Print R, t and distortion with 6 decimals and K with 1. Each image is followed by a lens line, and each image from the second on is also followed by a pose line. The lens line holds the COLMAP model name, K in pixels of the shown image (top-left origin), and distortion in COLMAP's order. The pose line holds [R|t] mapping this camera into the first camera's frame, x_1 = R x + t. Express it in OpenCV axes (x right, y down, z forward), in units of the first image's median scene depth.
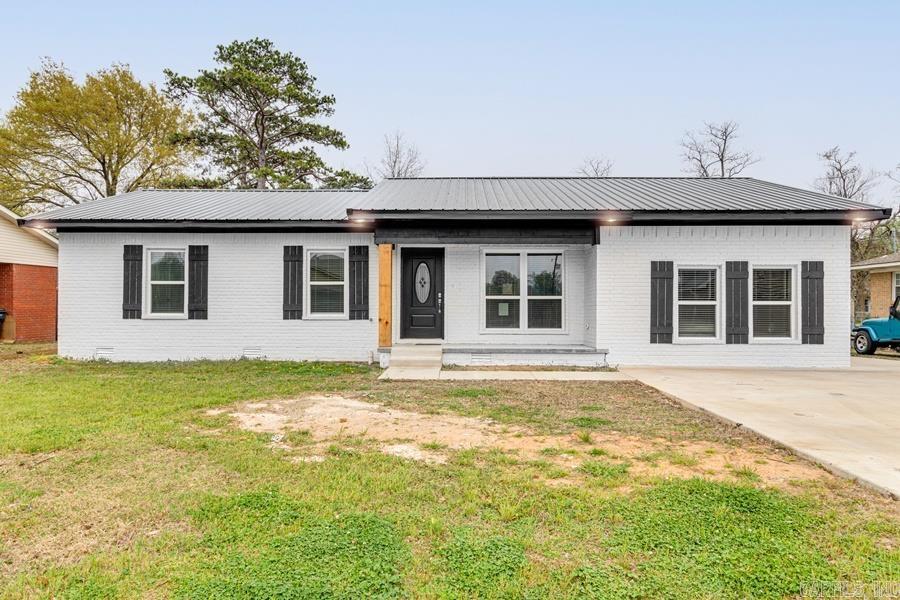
lens RADIAL K [[576.2, 0, 450.4], [0, 576.2, 306.3], [0, 0, 1]] dist [0.003637, 0.001078]
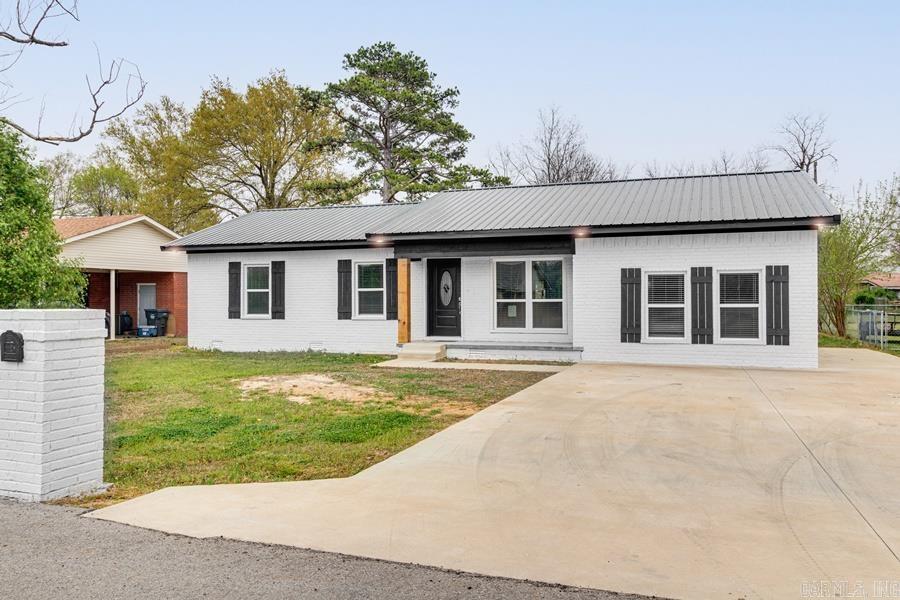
lens RADIAL K [[706.3, 0, 450.0], [0, 706.3, 300.0], [0, 0, 1]] dist [-0.000687, -0.000303]
pose [[0.947408, -0.006441, -0.319964, 0.421948], [0.007861, 0.999964, 0.003147, -0.021825], [0.319933, -0.005497, 0.947424, -0.355345]]
